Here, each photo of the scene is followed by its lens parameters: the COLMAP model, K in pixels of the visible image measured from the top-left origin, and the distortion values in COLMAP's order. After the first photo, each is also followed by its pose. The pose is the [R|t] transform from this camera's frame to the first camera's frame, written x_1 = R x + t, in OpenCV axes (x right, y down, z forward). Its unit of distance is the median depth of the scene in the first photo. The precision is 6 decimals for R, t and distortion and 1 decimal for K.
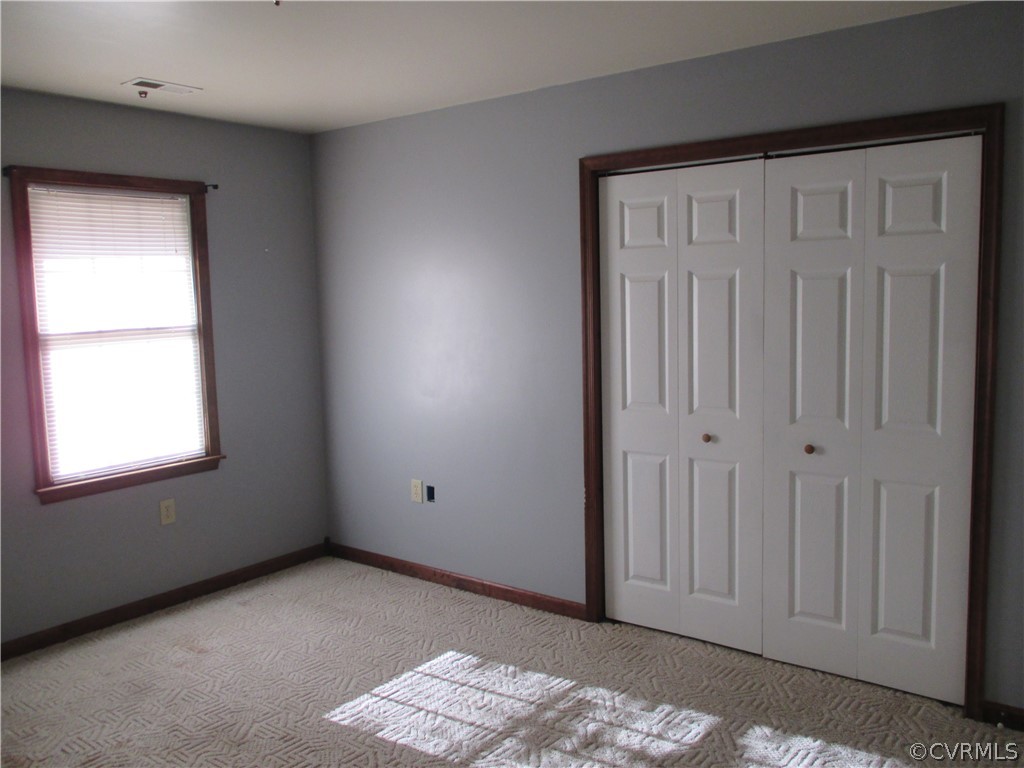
lens RADIAL K [[872.8, 0, 506.7], [0, 872.8, 381.7], [0, 0, 1]] dist [-0.004440, 0.006631]
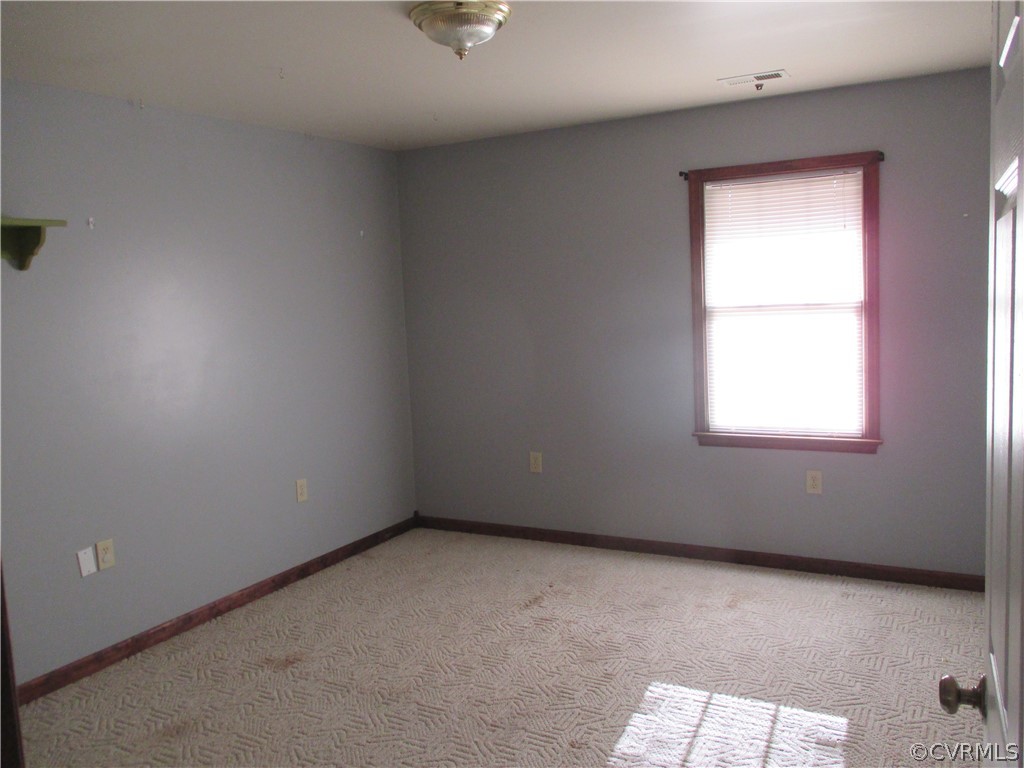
lens RADIAL K [[872.8, 0, 512.1], [0, 872.8, 381.3], [0, 0, 1]] dist [-0.004440, 0.006631]
pose [[0.159705, 0.121412, -0.979670, 0.674755], [-0.067346, 0.991436, 0.111891, -0.074492], [0.984865, 0.048107, 0.166513, 0.576046]]
